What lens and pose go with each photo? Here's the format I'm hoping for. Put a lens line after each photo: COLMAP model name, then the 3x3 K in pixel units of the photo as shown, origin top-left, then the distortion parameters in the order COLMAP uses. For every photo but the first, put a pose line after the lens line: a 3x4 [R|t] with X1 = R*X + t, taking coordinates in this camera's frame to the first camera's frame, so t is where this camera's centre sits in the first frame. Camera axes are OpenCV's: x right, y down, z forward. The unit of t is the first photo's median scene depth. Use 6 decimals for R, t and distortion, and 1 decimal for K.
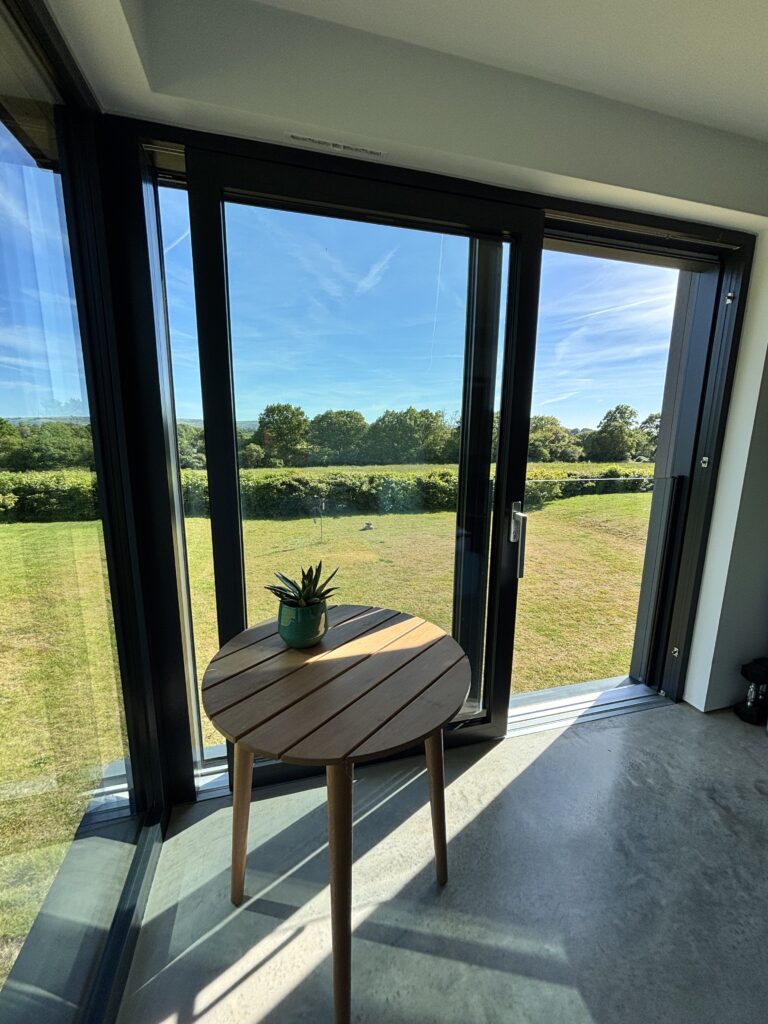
lens RADIAL K [[407.1, 0, 383.3], [0, 407.1, 508.8], [0, 0, 1]] dist [0.006669, 0.000004]
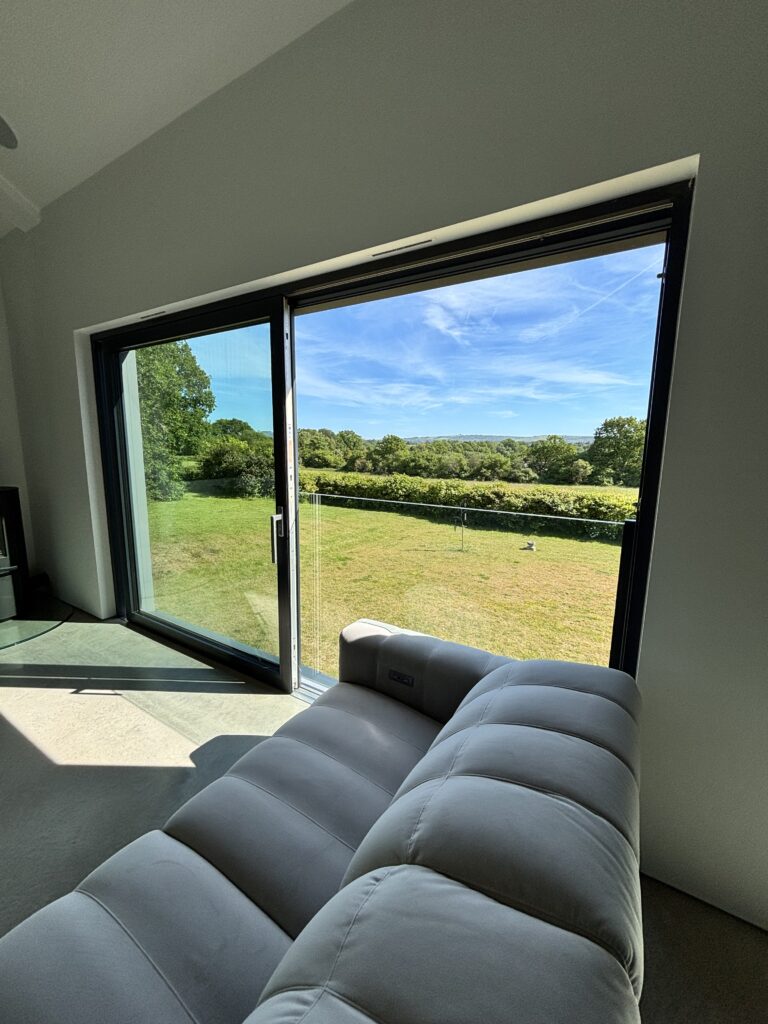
lens RADIAL K [[407.1, 0, 383.3], [0, 407.1, 508.8], [0, 0, 1]] dist [0.006669, 0.000004]
pose [[0.684060, 0.111798, -0.720807, 0.447094], [-0.138722, 0.990089, 0.021914, -0.018691], [0.716113, 0.085001, 0.692789, 0.108860]]
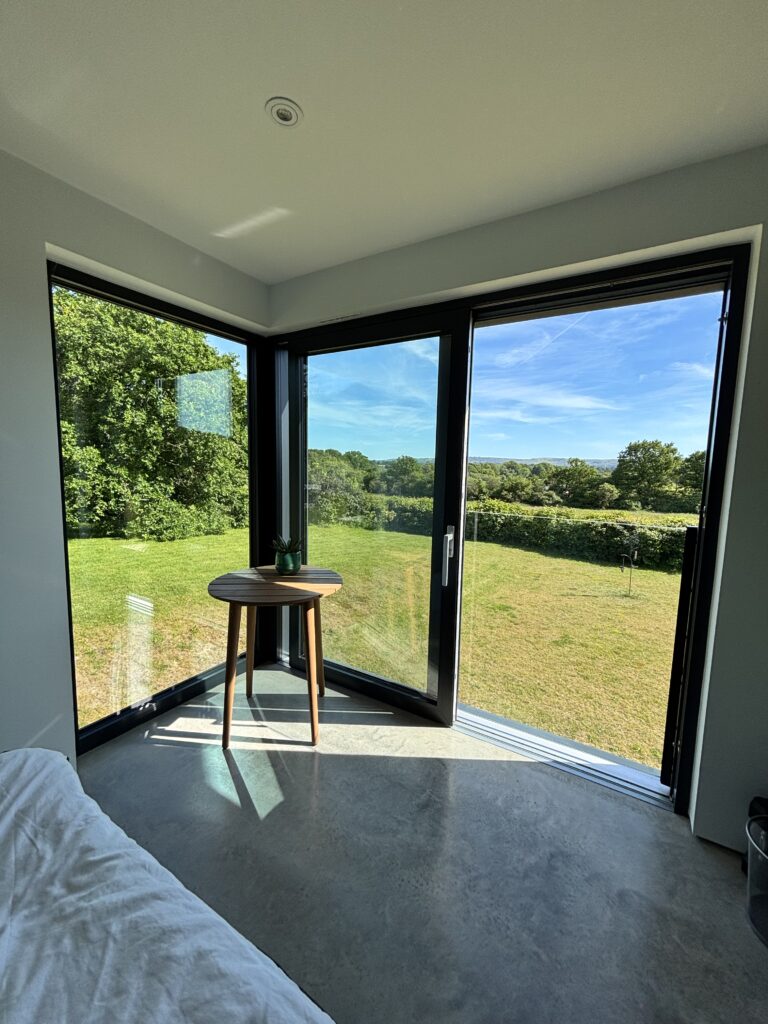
lens RADIAL K [[408.8, 0, 390.2], [0, 408.8, 508.7], [0, 0, 1]] dist [0.003178, 0.000148]
pose [[0.691286, 0.081957, -0.717918, 0.109739], [-0.148272, 0.988494, -0.029925, -0.000555], [0.707205, 0.127134, 0.695484, -0.002775]]
